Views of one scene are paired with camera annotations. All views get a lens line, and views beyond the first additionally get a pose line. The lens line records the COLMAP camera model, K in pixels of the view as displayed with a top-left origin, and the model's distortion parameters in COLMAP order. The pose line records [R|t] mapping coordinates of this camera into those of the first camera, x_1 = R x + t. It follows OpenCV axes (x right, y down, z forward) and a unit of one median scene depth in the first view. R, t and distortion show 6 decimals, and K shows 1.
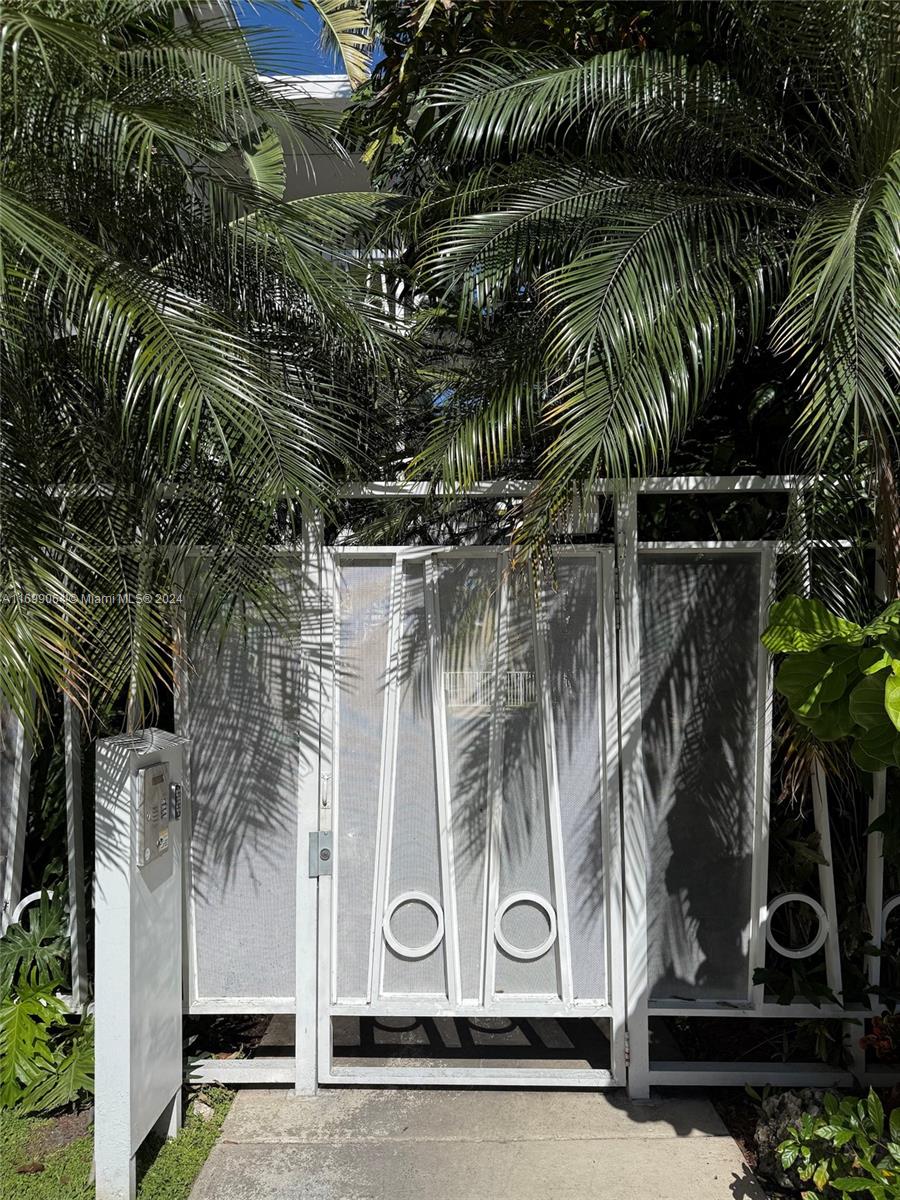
lens RADIAL K [[824.6, 0, 450.0], [0, 824.6, 600.0], [0, 0, 1]] dist [0.110441, -0.145307]
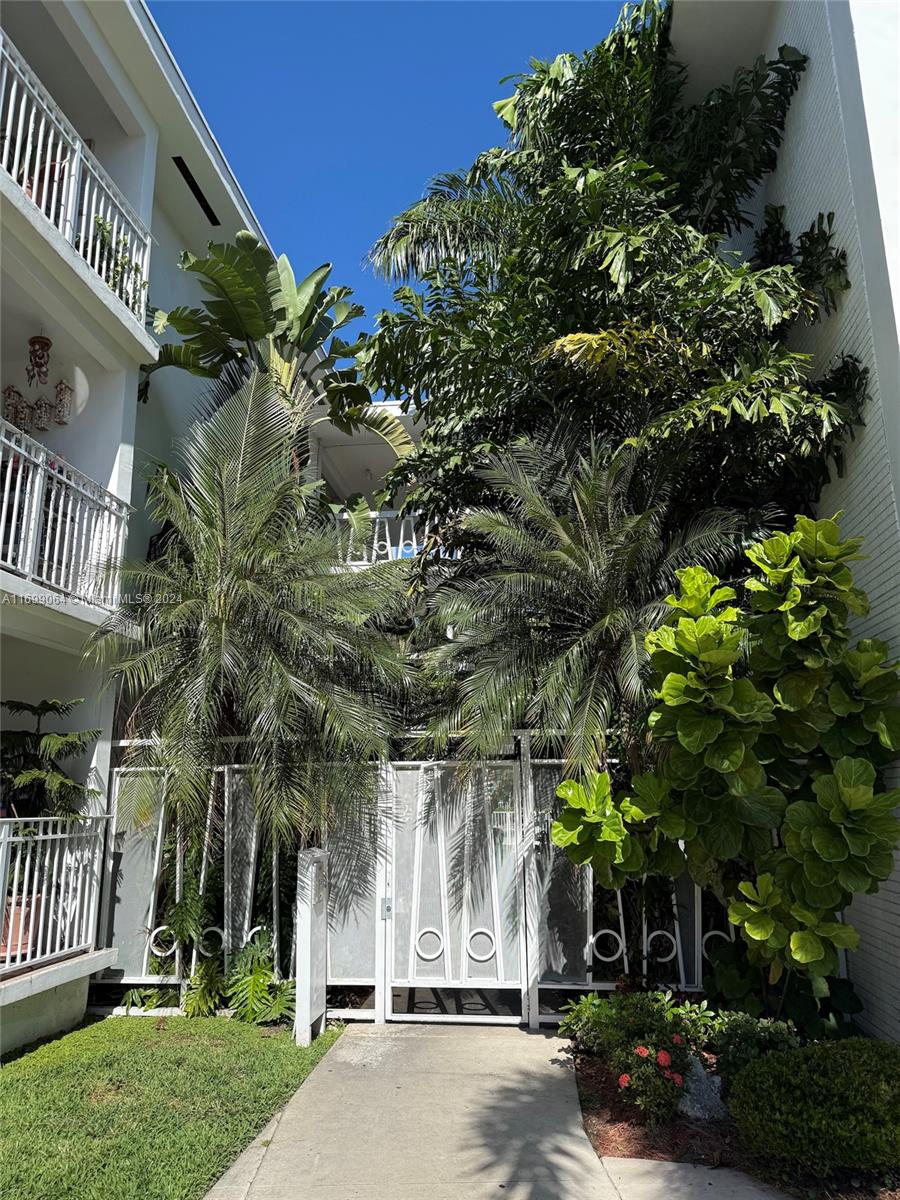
lens RADIAL K [[824.6, 0, 450.0], [0, 824.6, 600.0], [0, 0, 1]] dist [0.110441, -0.145307]
pose [[0.995736, -0.023876, -0.089108, 0.221505], [0.009834, 0.987896, -0.154805, -0.149580], [0.091726, 0.153268, 0.983918, -1.244181]]
